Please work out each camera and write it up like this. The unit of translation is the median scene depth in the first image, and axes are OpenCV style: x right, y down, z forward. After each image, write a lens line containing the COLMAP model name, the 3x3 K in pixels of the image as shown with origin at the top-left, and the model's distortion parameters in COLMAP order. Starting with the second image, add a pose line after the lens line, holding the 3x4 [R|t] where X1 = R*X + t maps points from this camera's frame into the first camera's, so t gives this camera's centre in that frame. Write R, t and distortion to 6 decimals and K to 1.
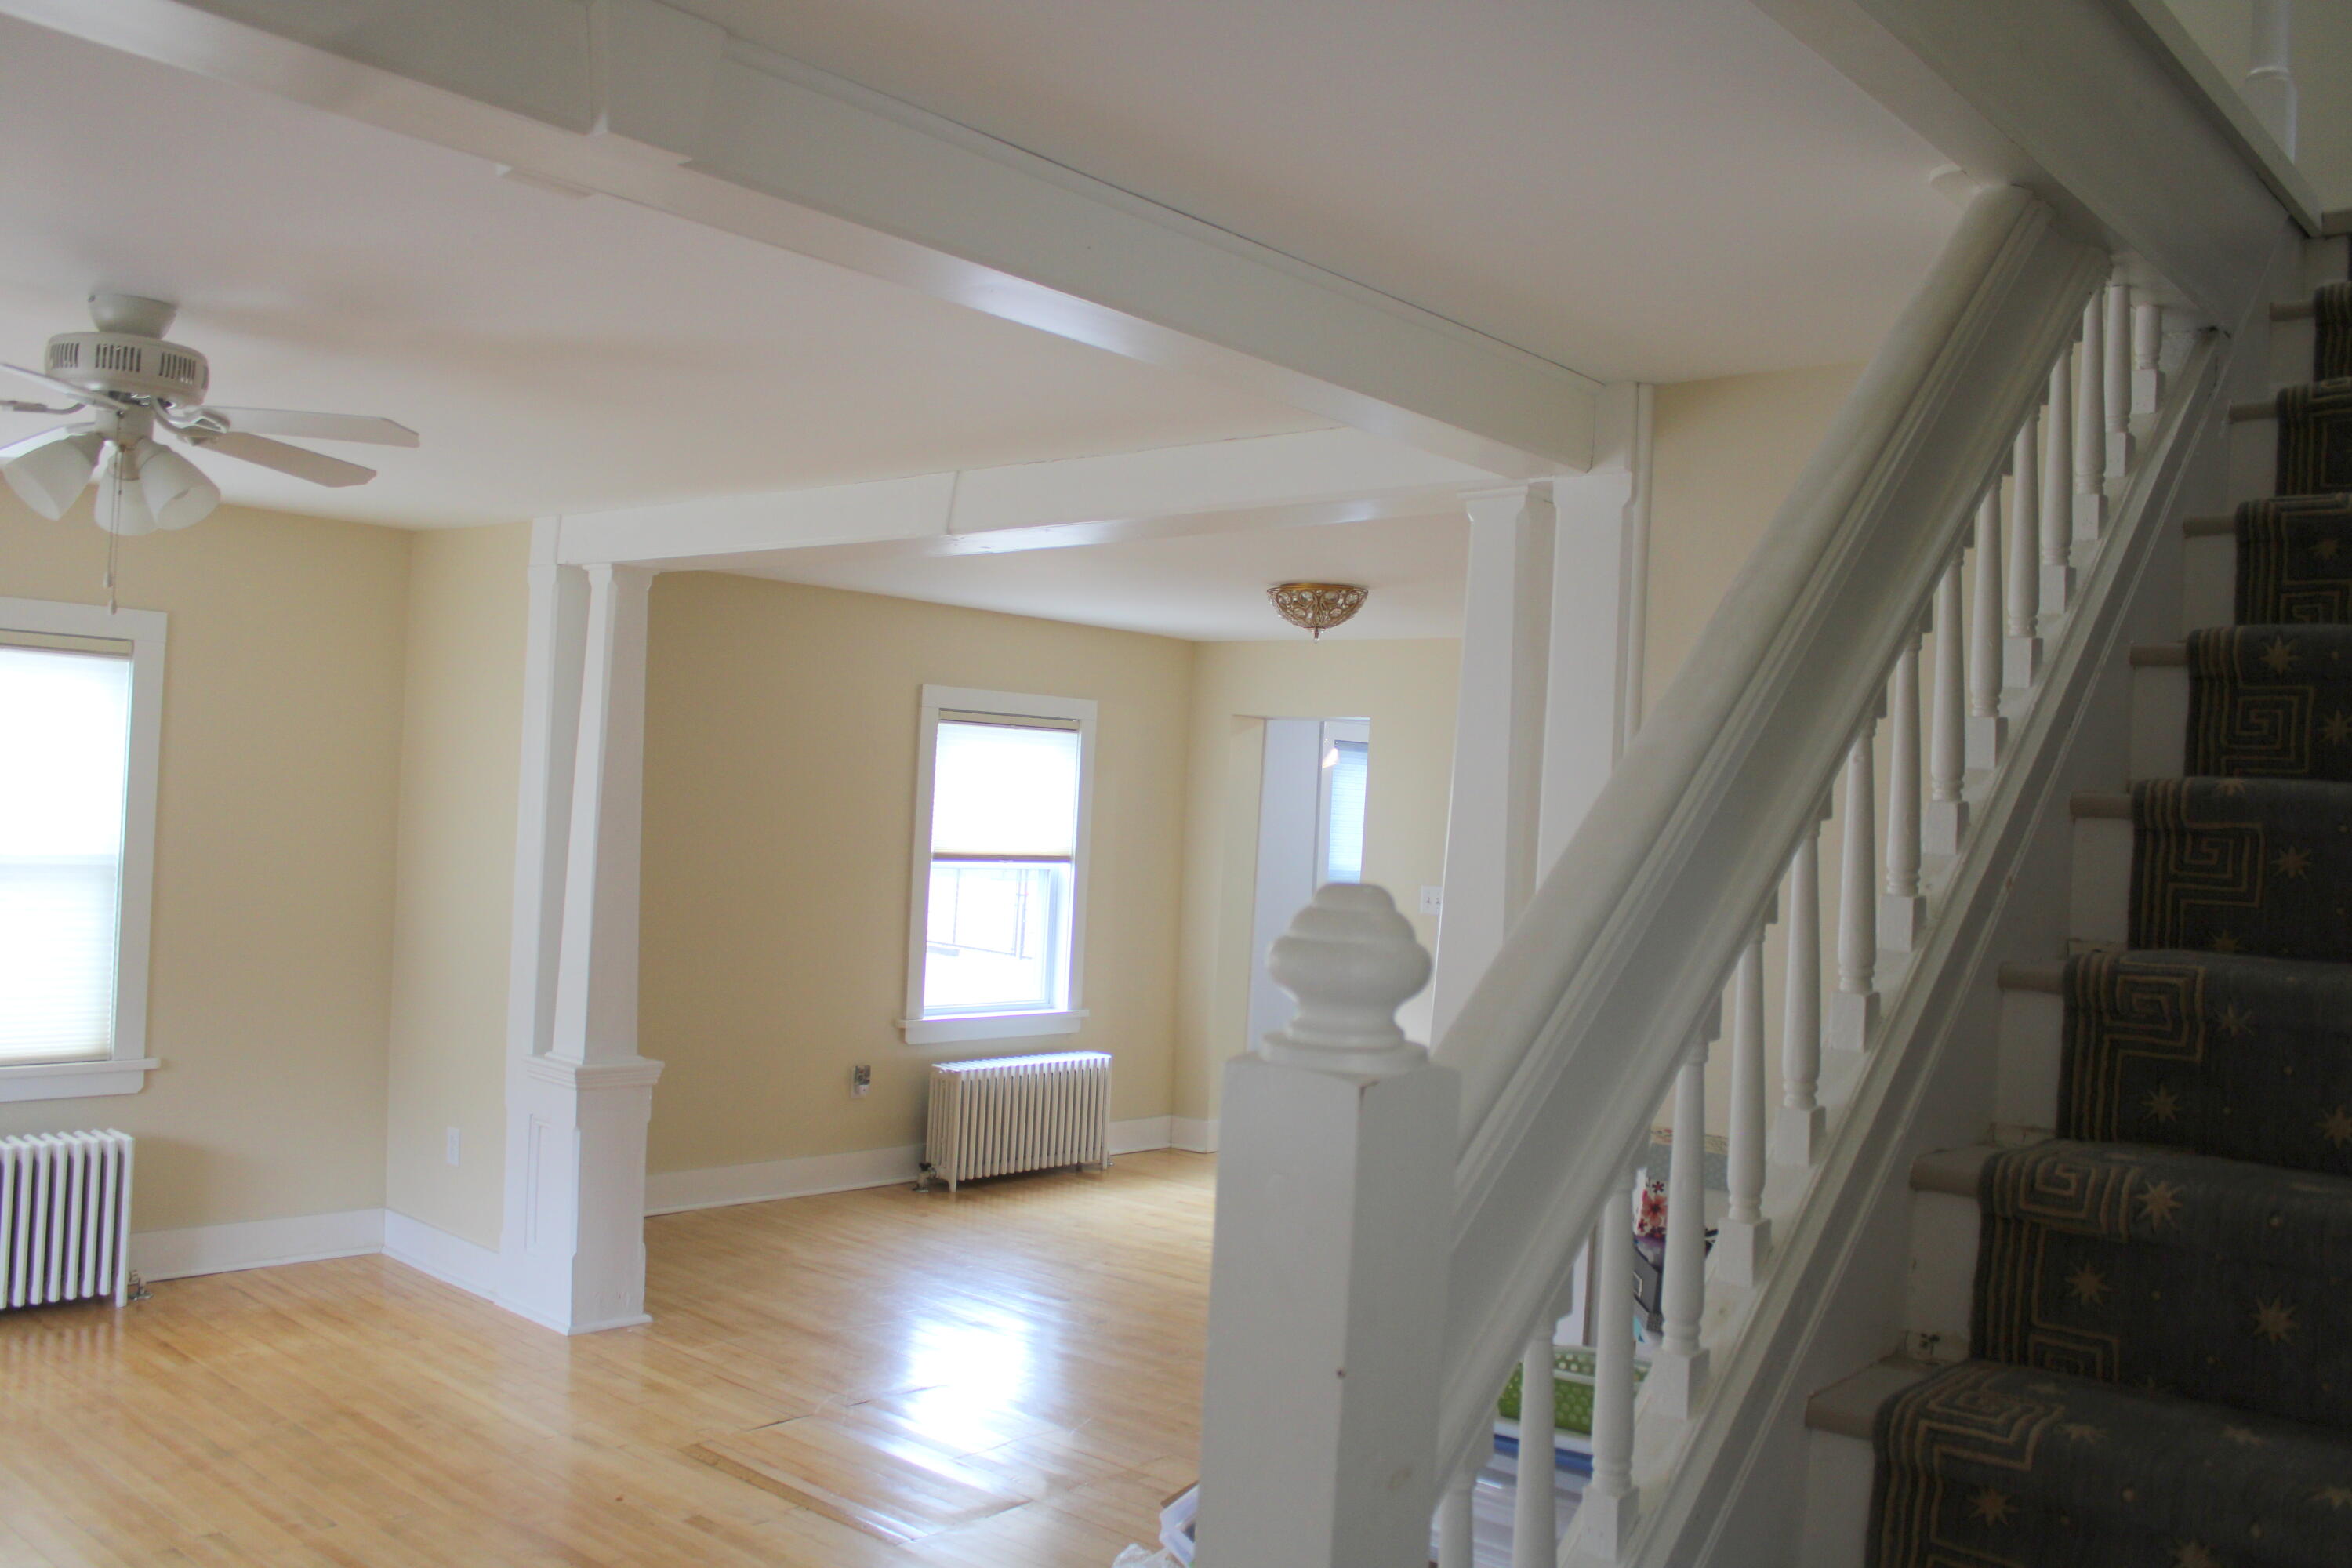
lens RADIAL K [[1963.5, 0, 1176.5], [0, 1963.5, 771.9], [0, 0, 1]] dist [-0.122114, 0.044176]
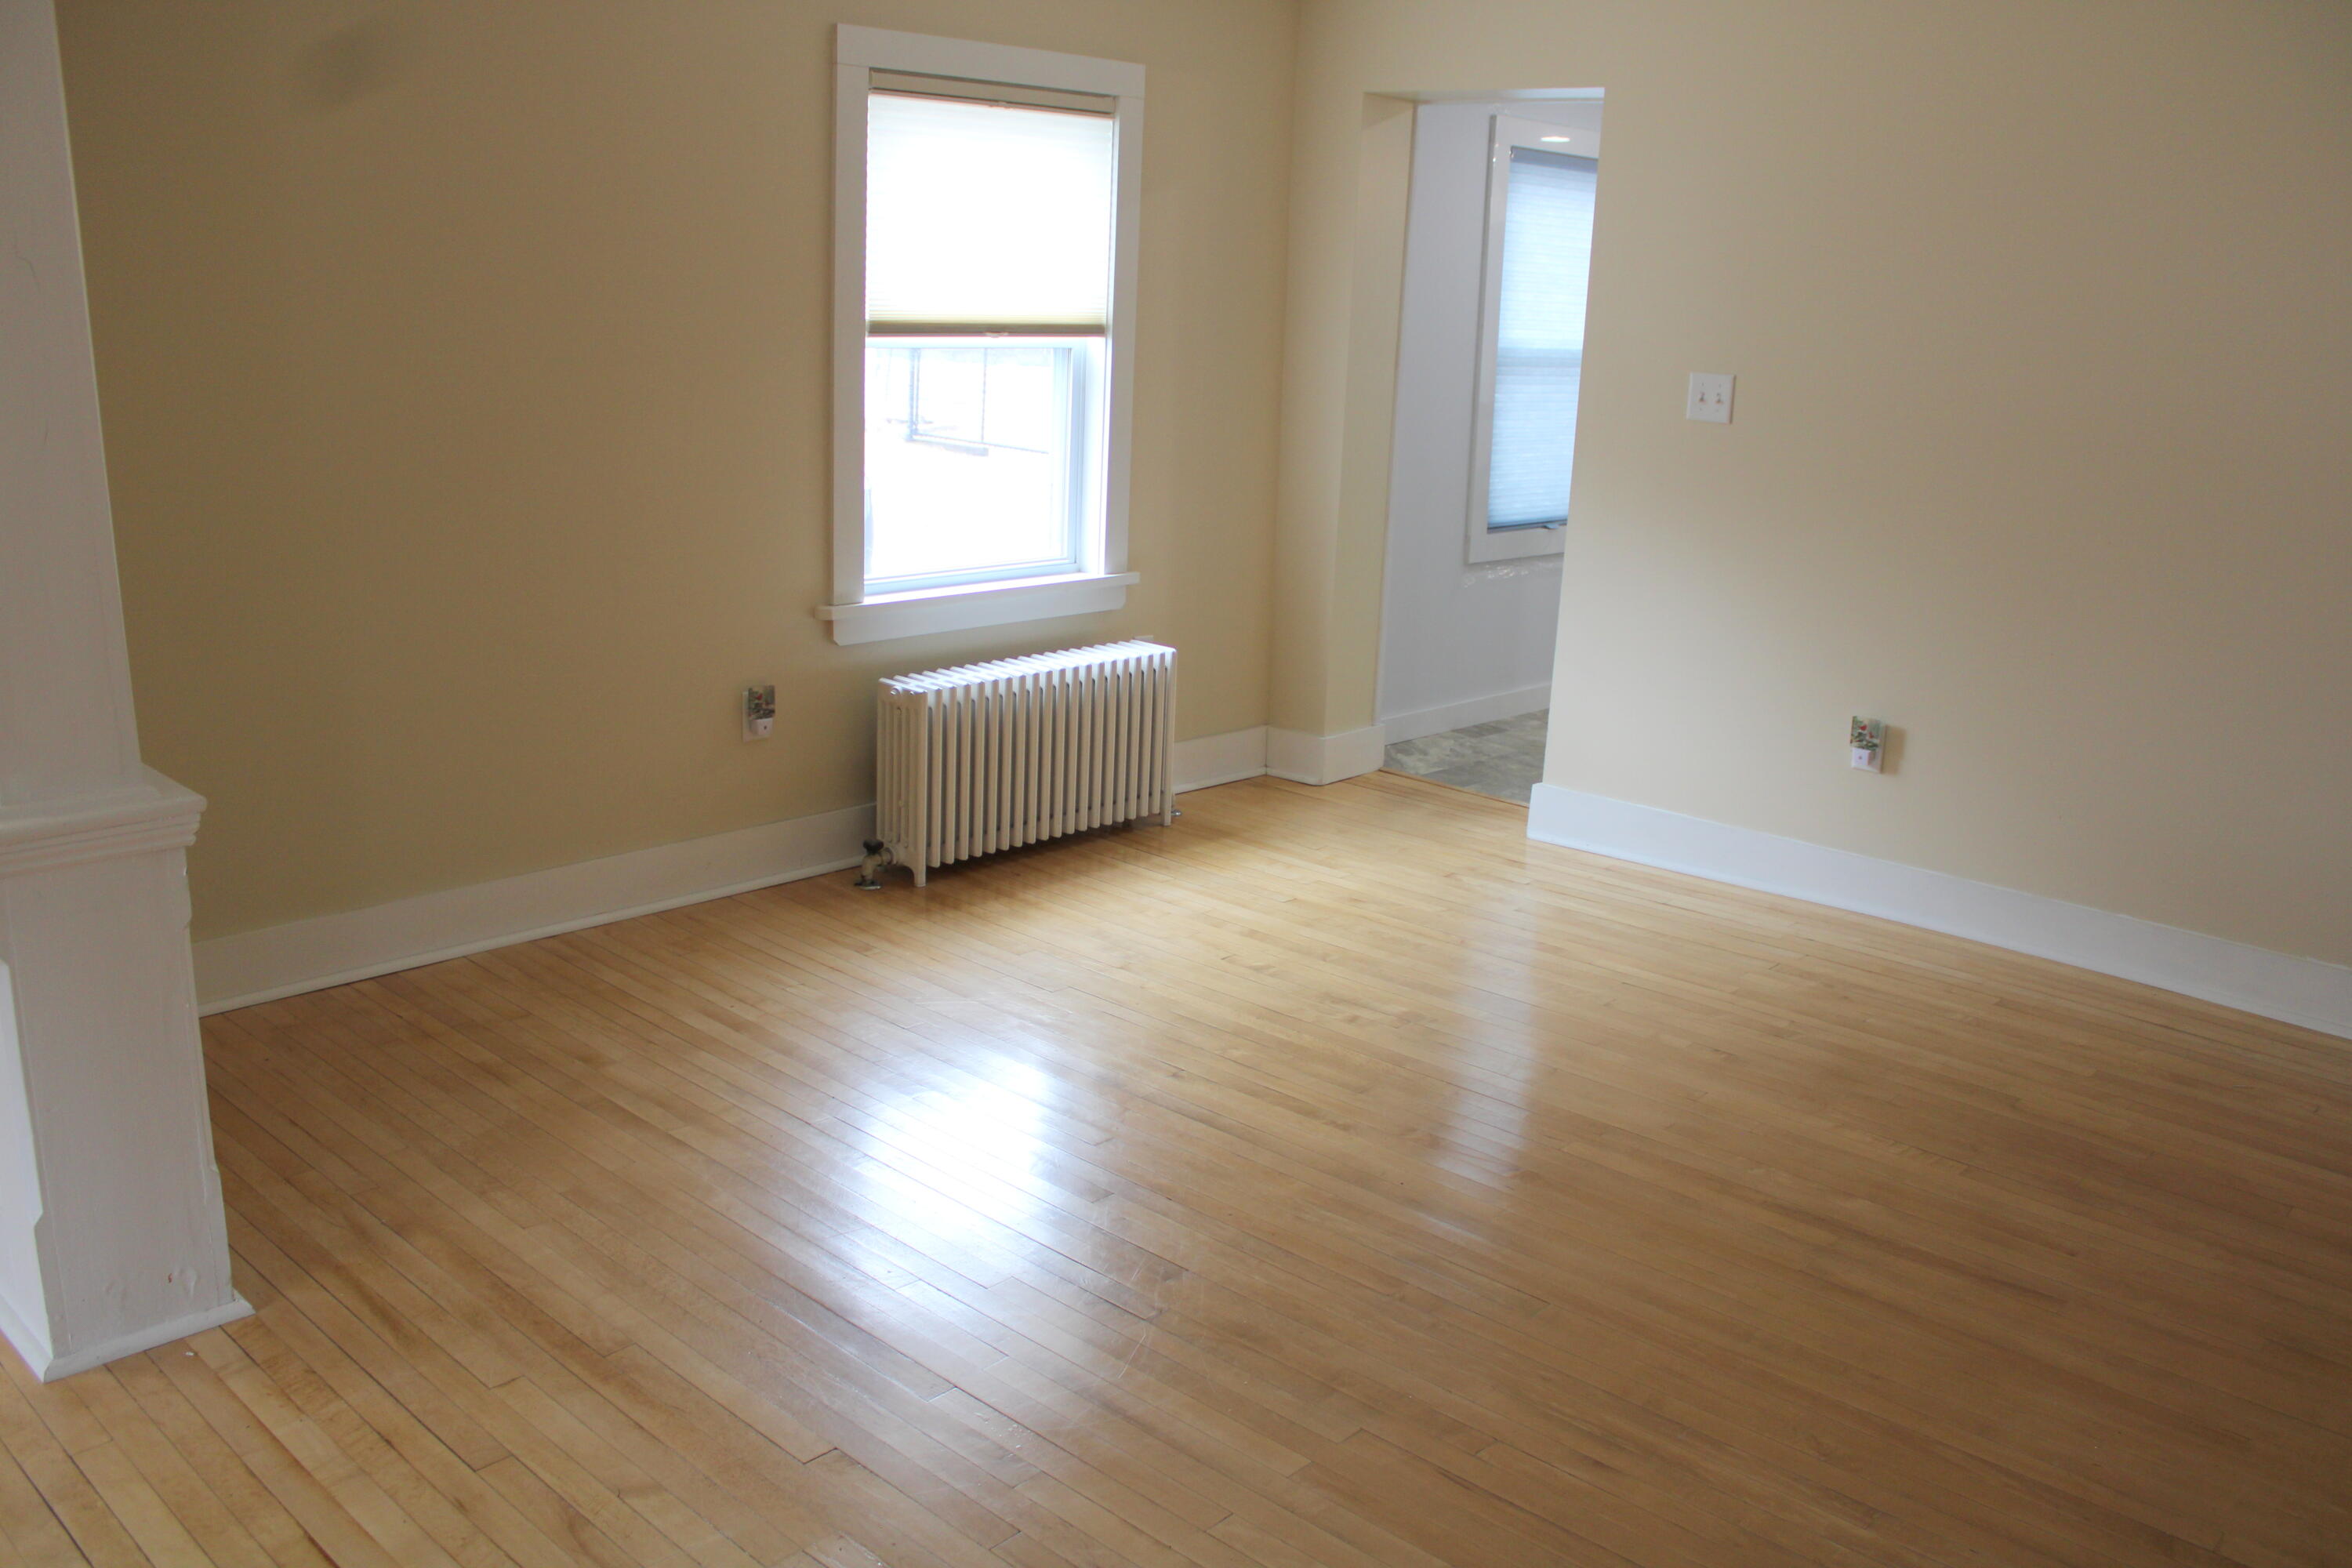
lens RADIAL K [[1963.5, 0, 1185.8], [0, 1963.5, 766.1], [0, 0, 1]] dist [-0.122114, 0.044176]
pose [[0.999721, -0.006447, -0.022728, -0.016906], [0.012059, 0.966538, 0.256240, 0.021939], [0.020315, -0.256443, 0.966346, 0.407914]]
